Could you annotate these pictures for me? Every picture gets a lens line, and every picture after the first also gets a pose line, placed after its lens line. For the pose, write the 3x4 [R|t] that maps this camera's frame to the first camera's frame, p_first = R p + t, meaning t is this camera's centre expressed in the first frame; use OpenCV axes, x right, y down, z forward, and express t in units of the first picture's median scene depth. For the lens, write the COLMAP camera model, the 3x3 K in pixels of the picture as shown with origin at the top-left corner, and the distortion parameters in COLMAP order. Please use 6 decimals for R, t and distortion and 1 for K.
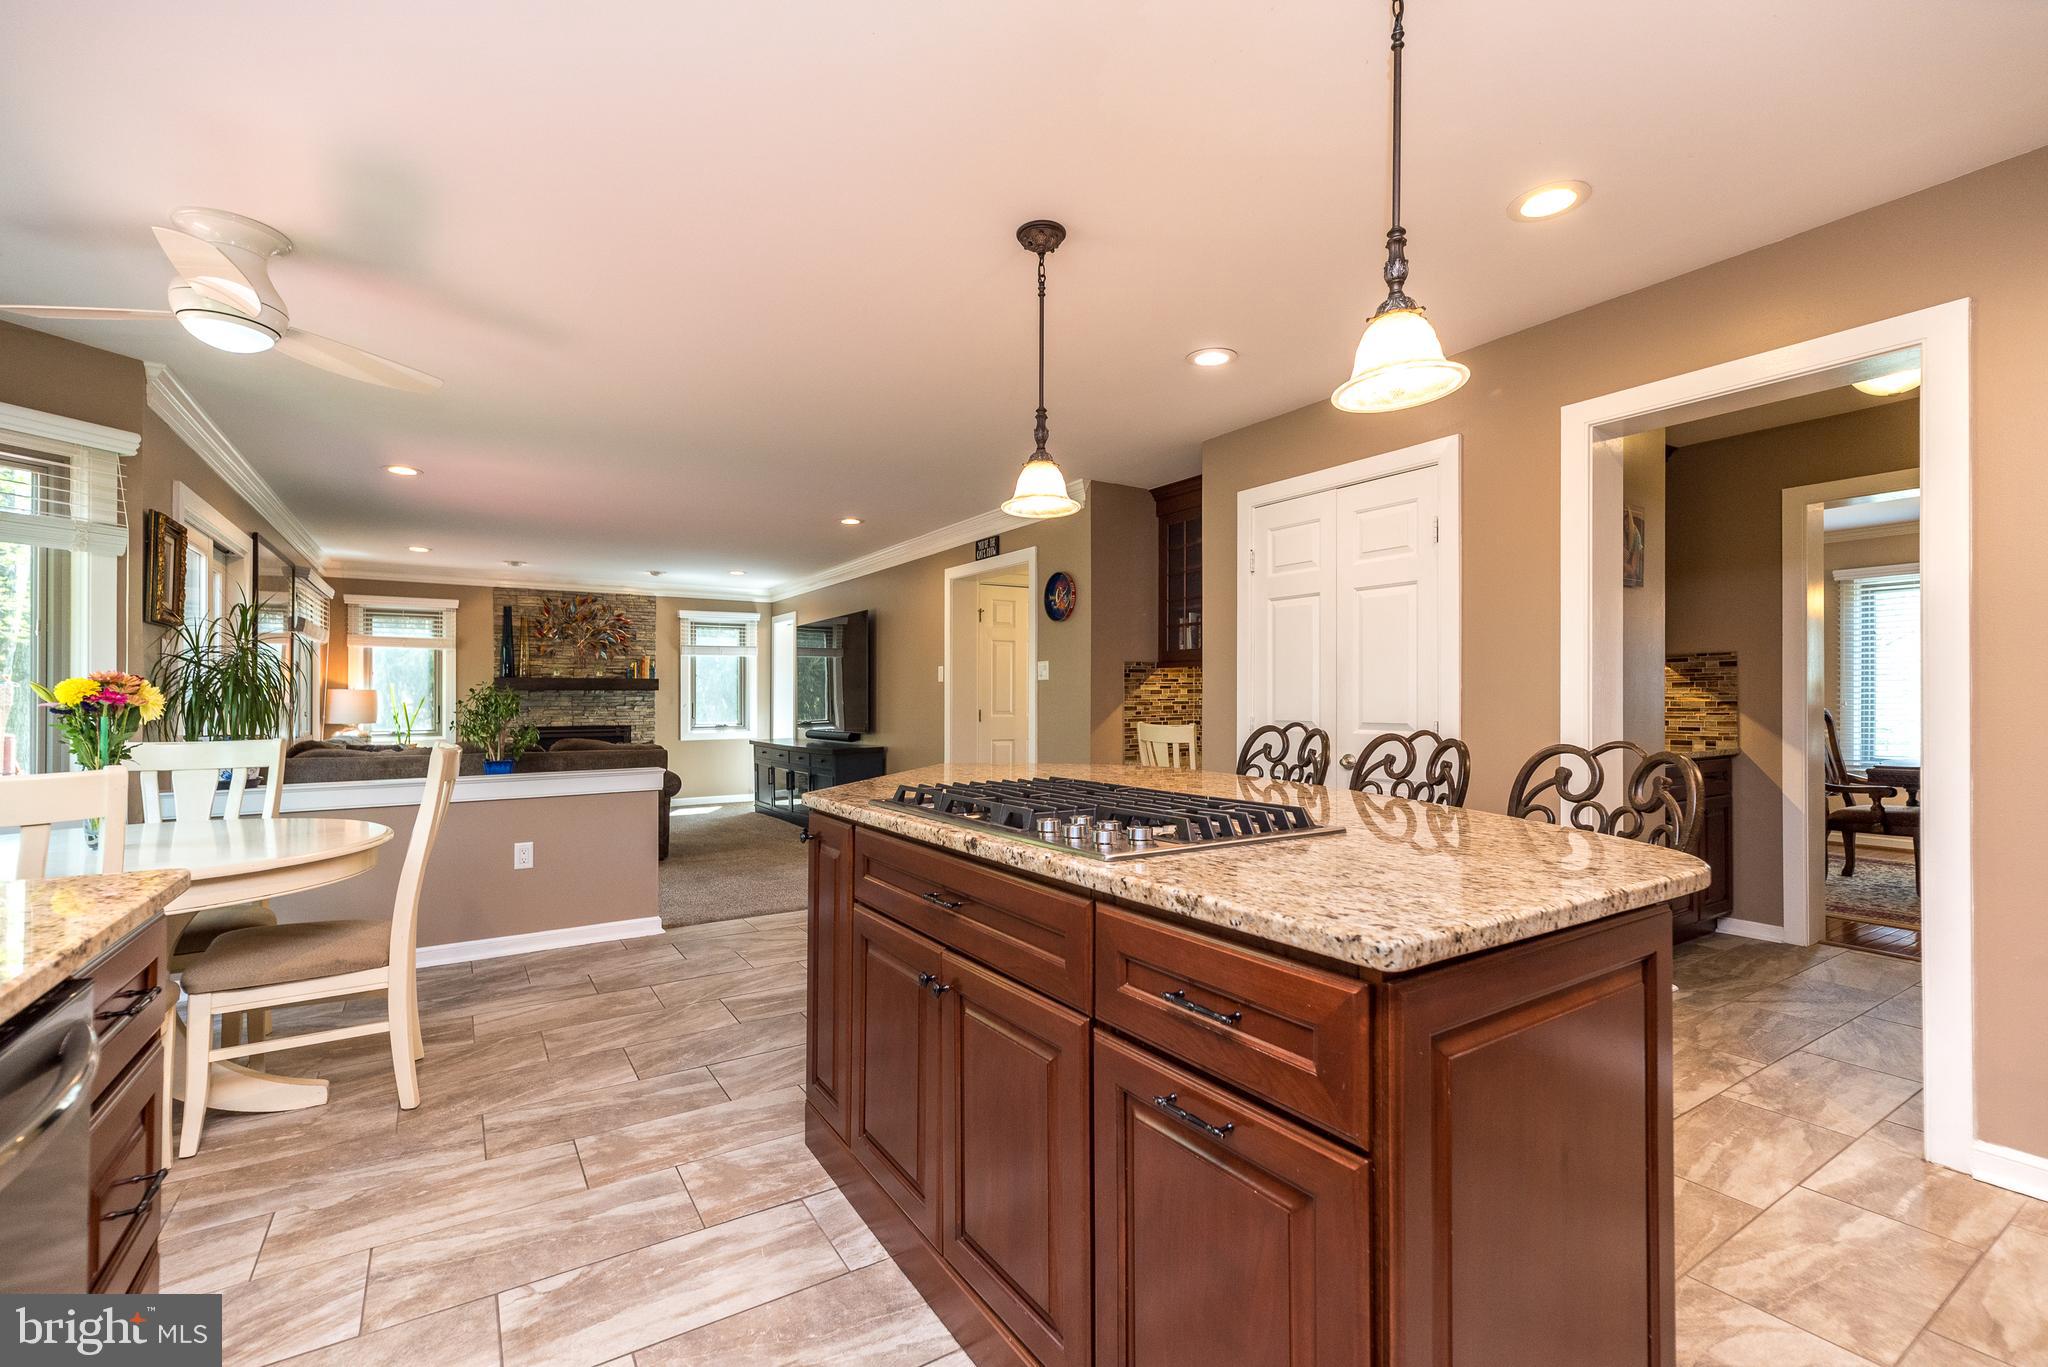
lens RADIAL K [[899.9, 0, 1031.6], [0, 899.9, 692.1], [0, 0, 1]] dist [0.000563, 0.000031]
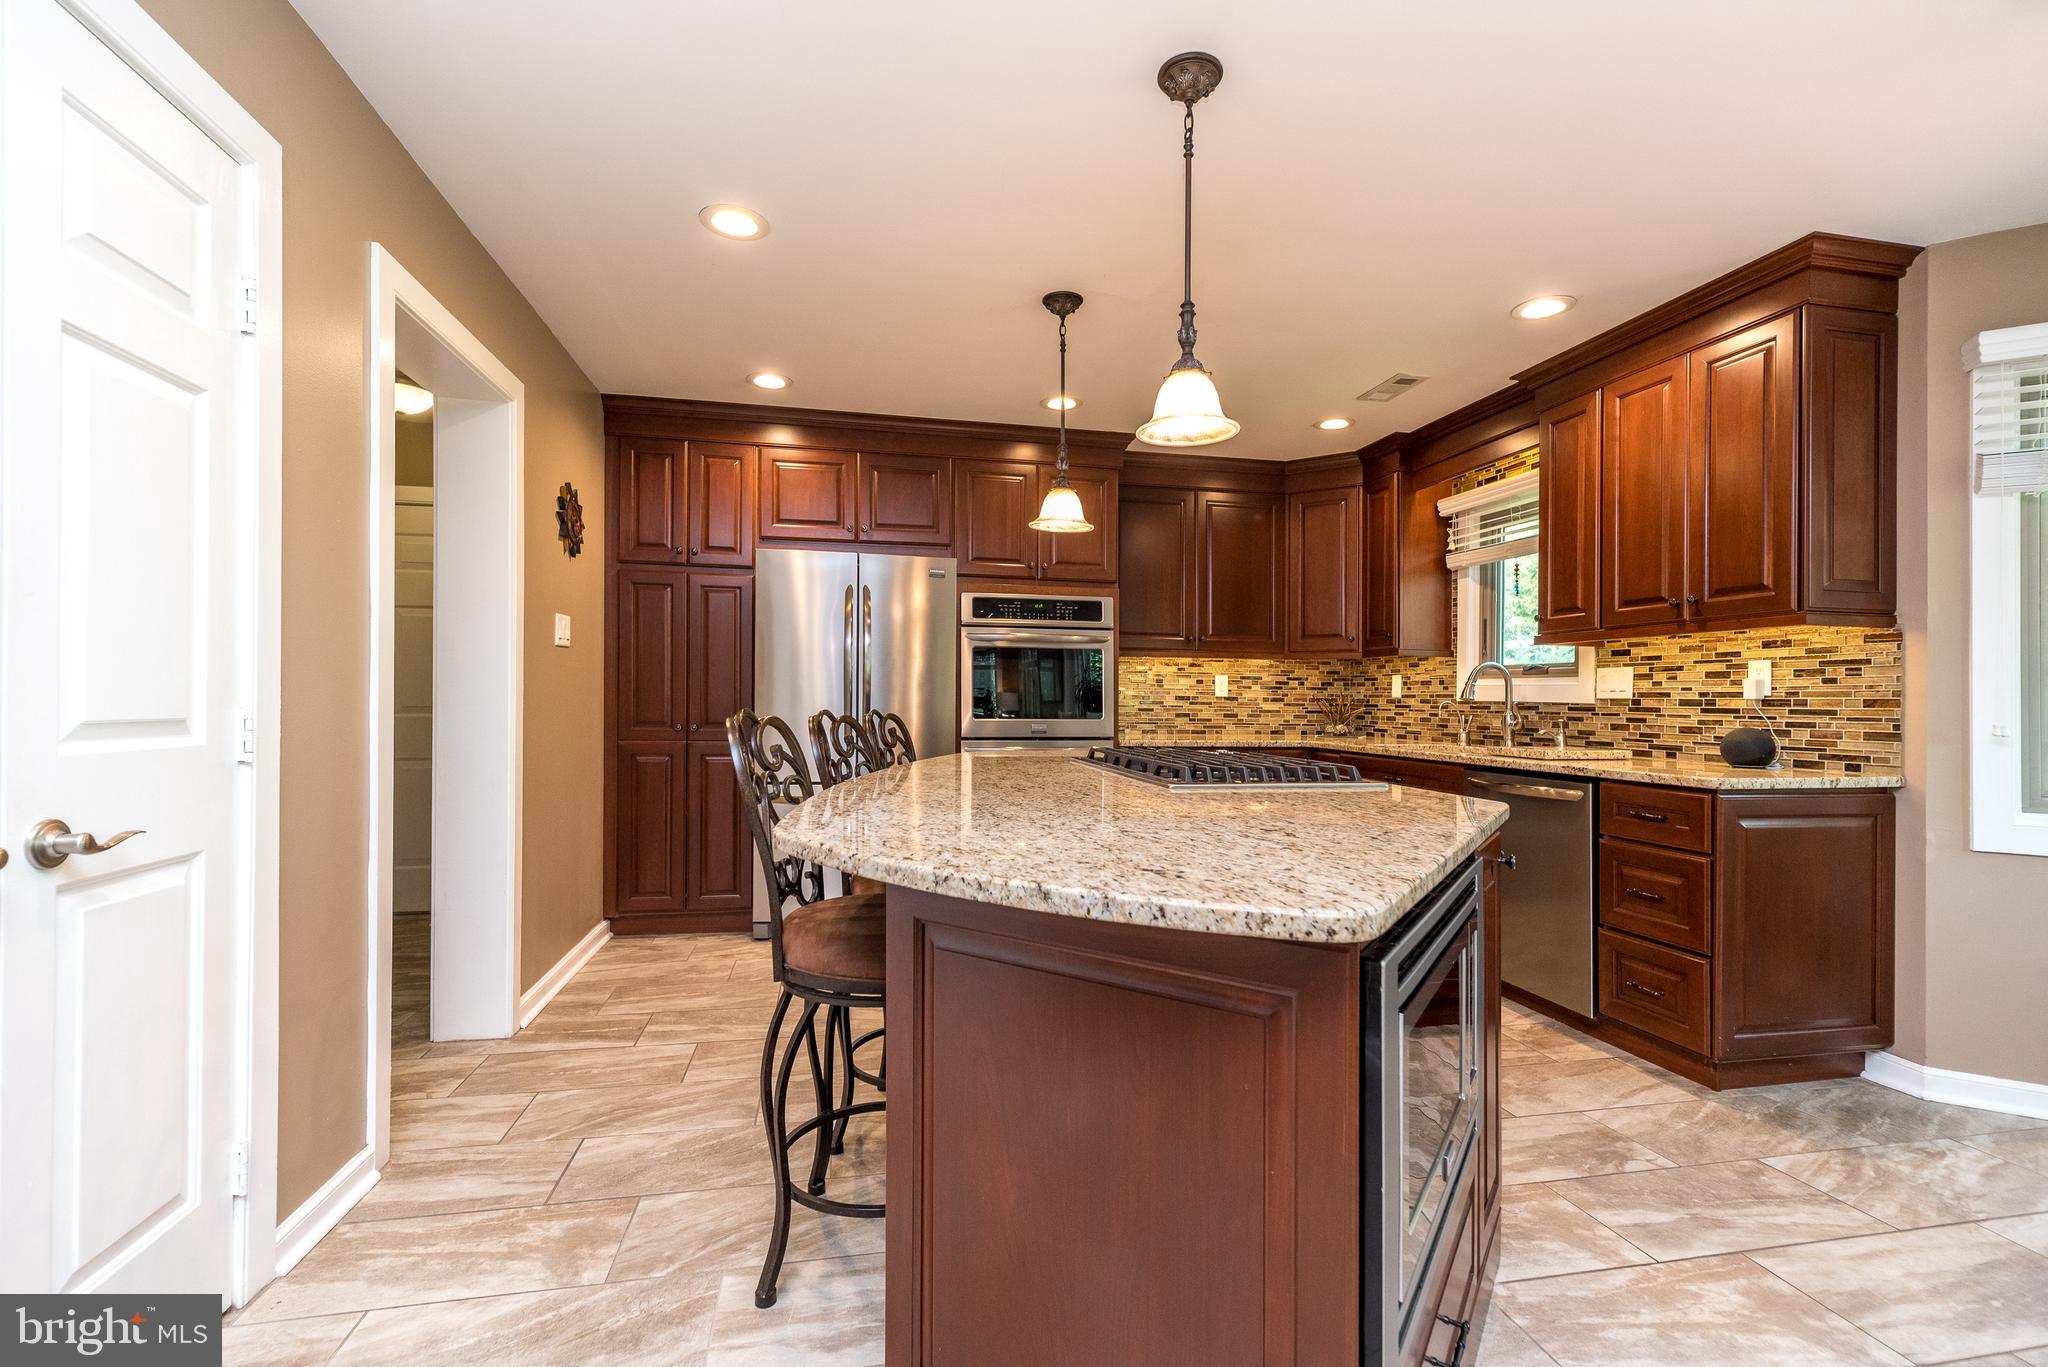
lens RADIAL K [[899.9, 0, 1030.2], [0, 899.9, 693.1], [0, 0, 1]] dist [0.000563, 0.000031]
pose [[-0.935315, -0.004431, 0.353787, -0.167841], [-0.009751, 0.999865, -0.013257, 0.041759], [-0.353681, -0.015849, -0.935232, 2.122973]]
